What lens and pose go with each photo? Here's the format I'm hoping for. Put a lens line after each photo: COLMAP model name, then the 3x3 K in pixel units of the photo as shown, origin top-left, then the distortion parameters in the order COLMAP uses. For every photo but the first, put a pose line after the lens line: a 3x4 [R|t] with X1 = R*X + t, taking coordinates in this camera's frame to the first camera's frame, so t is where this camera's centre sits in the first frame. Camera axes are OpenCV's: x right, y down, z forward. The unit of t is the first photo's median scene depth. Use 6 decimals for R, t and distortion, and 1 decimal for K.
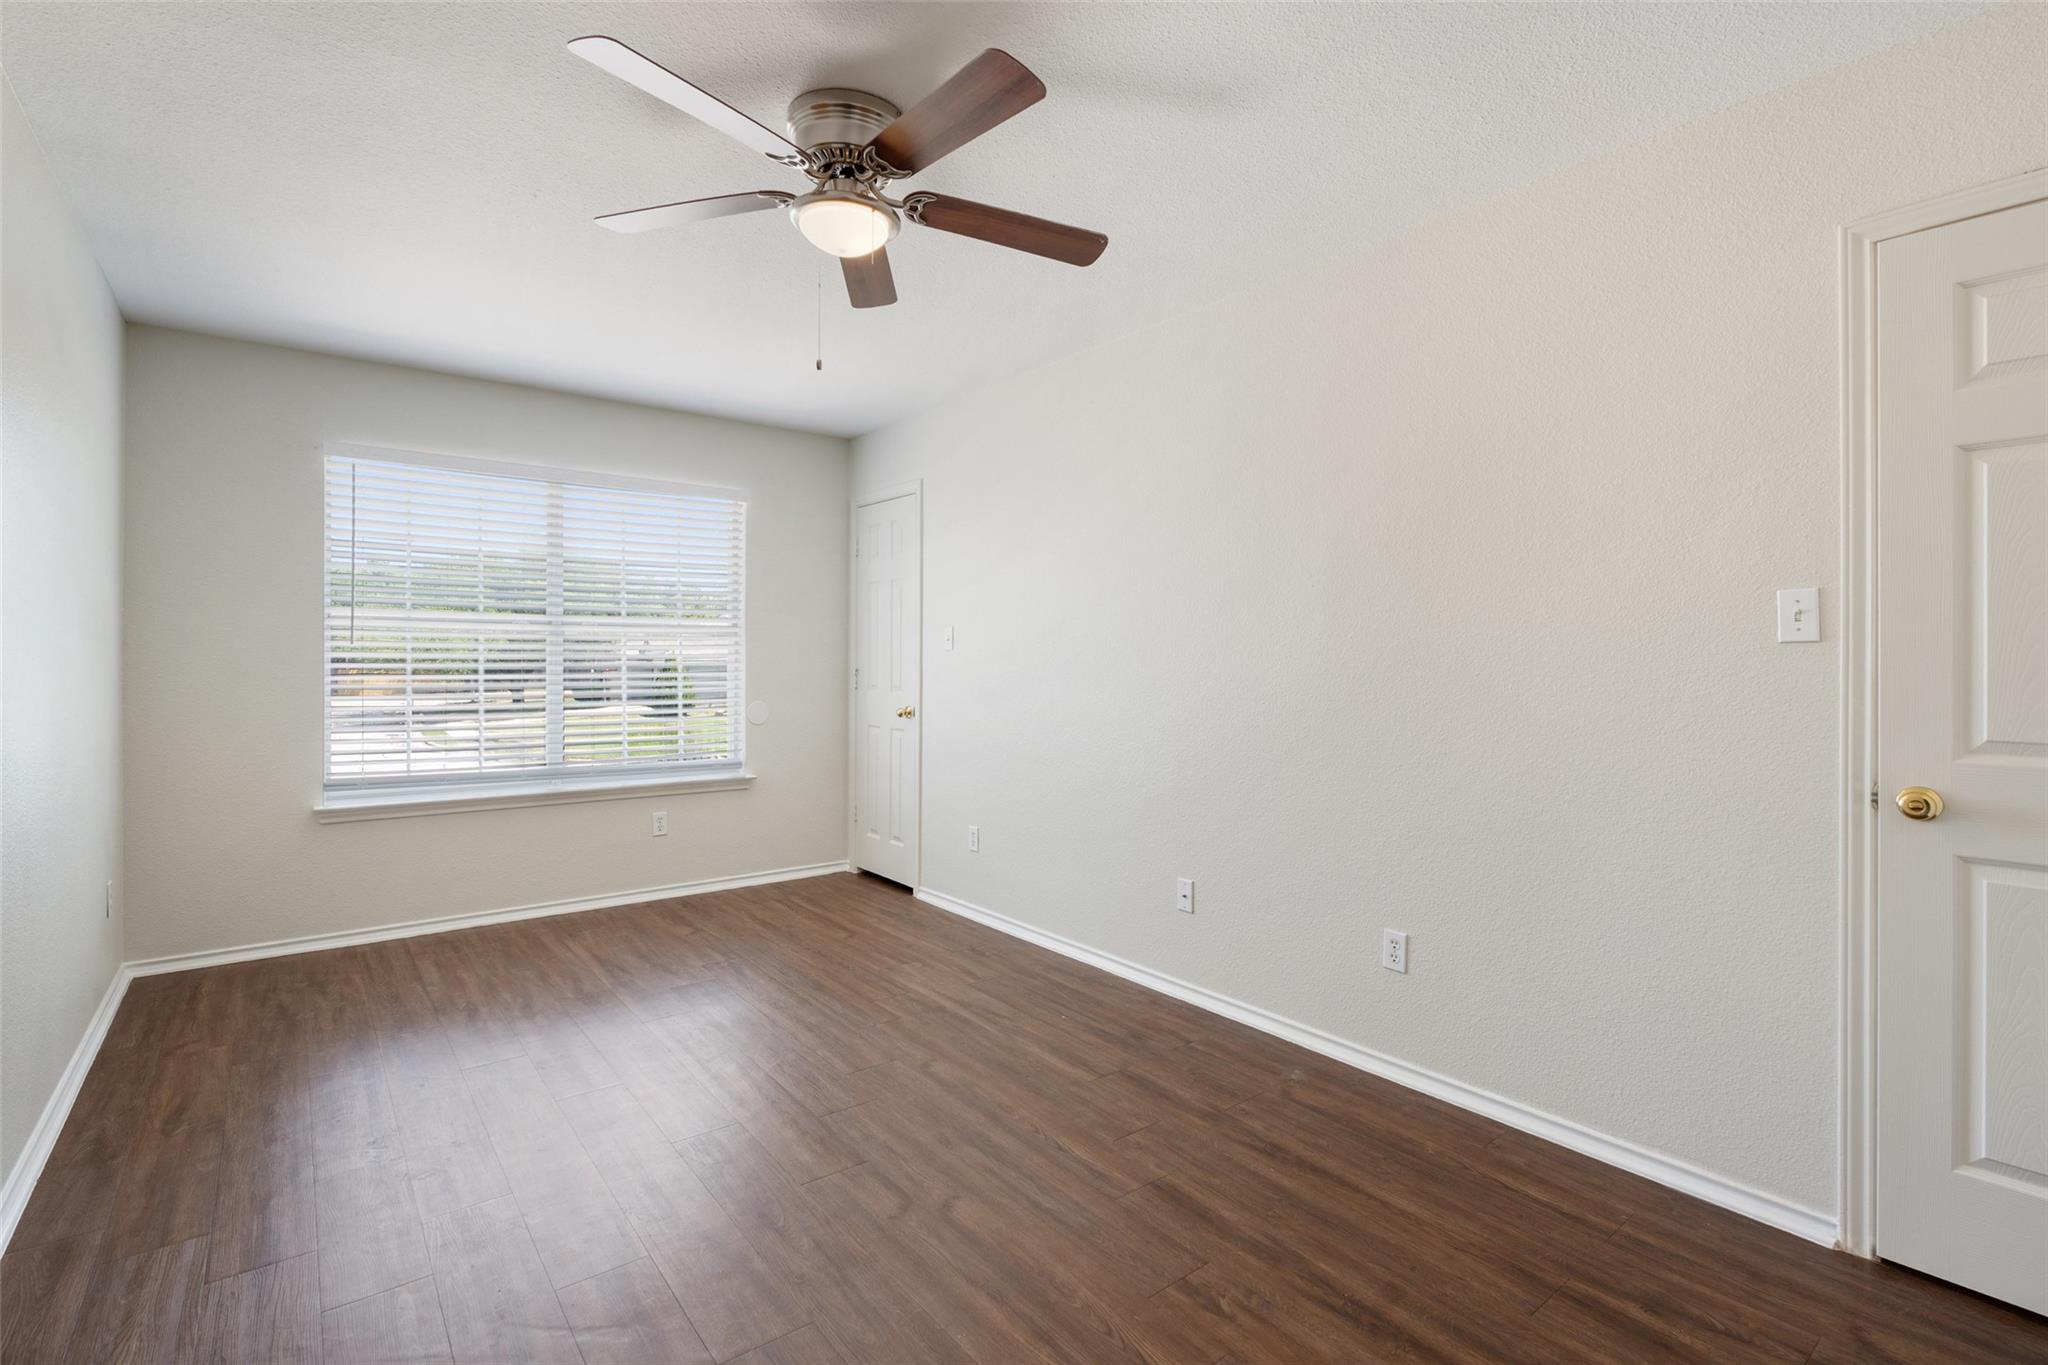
lens RADIAL K [[962.8, 0, 1024.0], [0, 962.8, 682.5], [0, 0, 1]] dist [-0.003613, 0.001244]
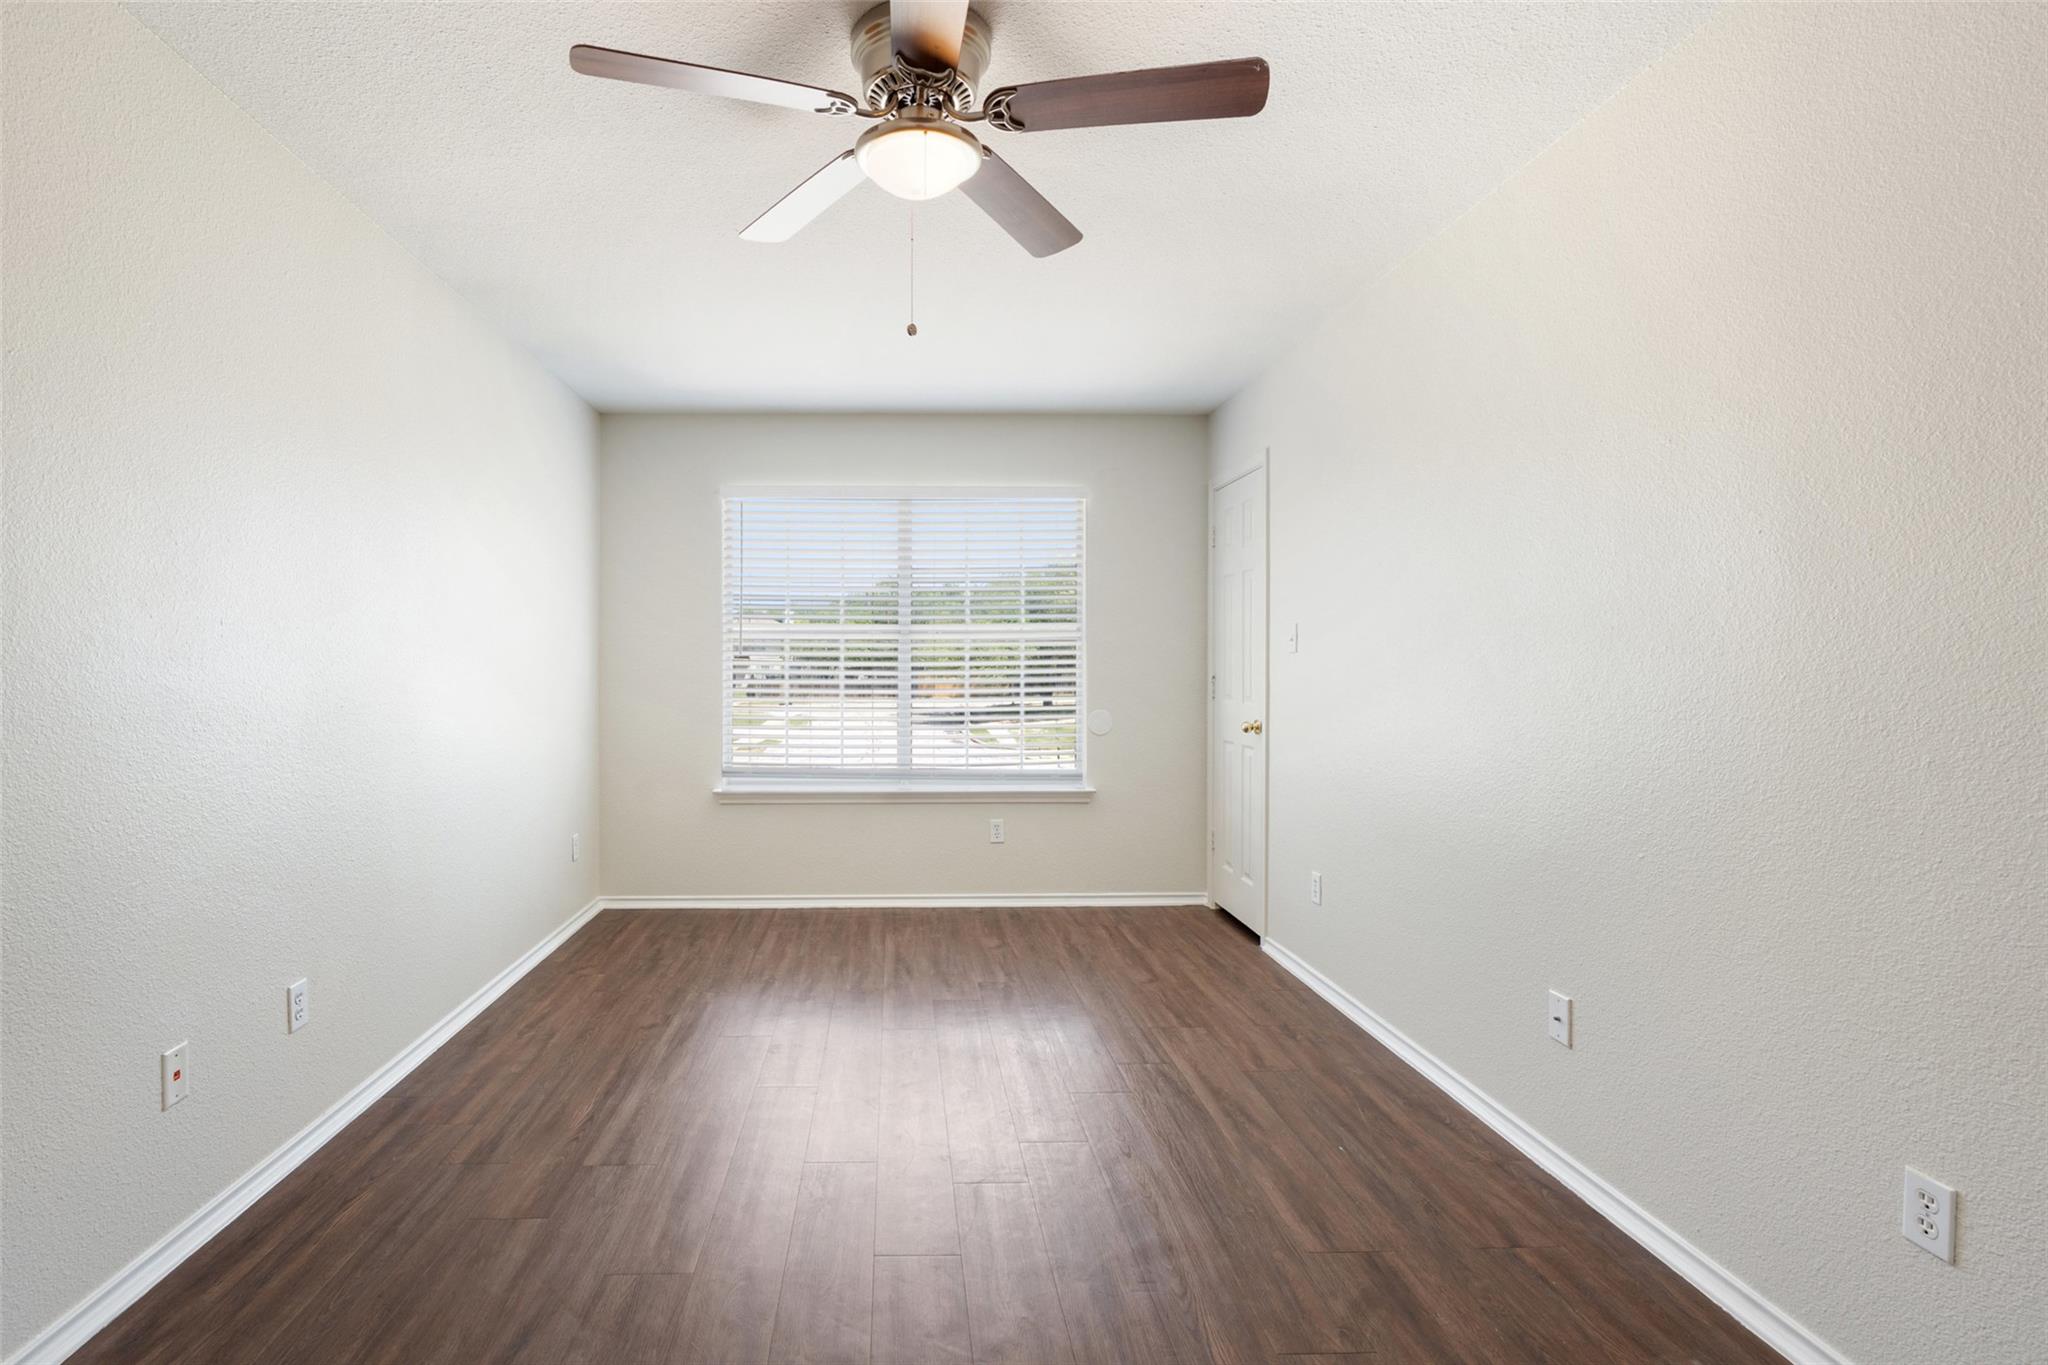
lens RADIAL K [[962.8, 0, 1024.0], [0, 962.8, 682.5], [0, 0, 1]] dist [-0.003613, 0.001244]
pose [[0.789782, 0.004016, -0.613374, 0.292613], [-0.008836, 0.999949, -0.004831, -0.002450], [0.613324, 0.009235, 0.789778, 0.262966]]
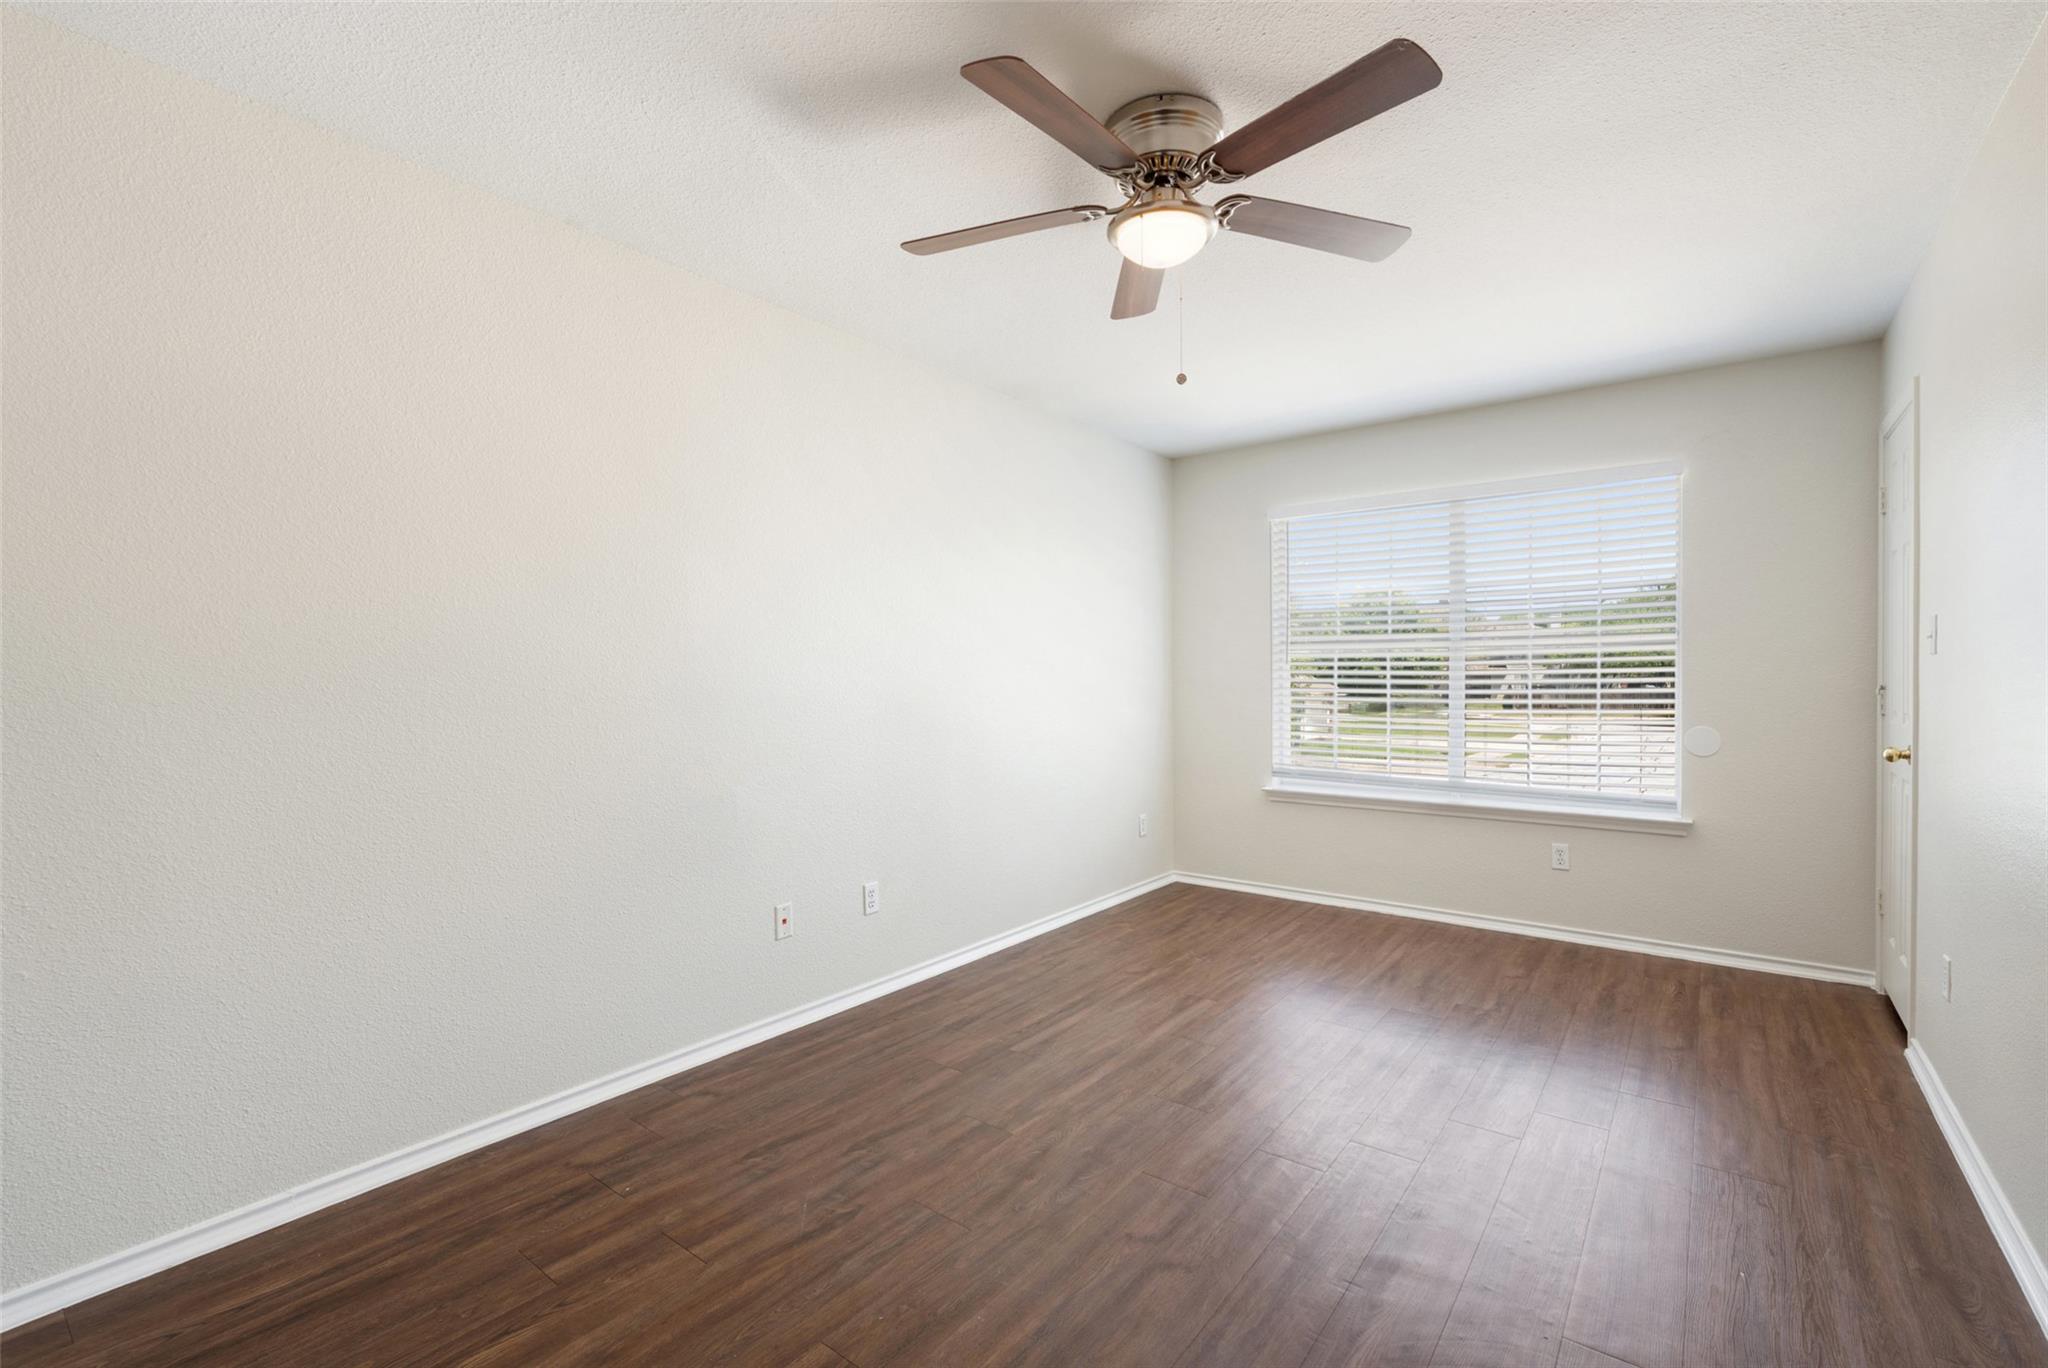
lens RADIAL K [[926.5, 0, 1024.6], [0, 926.5, 693.2], [0, 0, 1]] dist [0.000997, 0.000647]
pose [[0.214391, 0.011418, -0.976681, 0.432475], [-0.017717, 0.999813, 0.007799, -0.005216], [0.976587, 0.015632, 0.214553, 0.383605]]
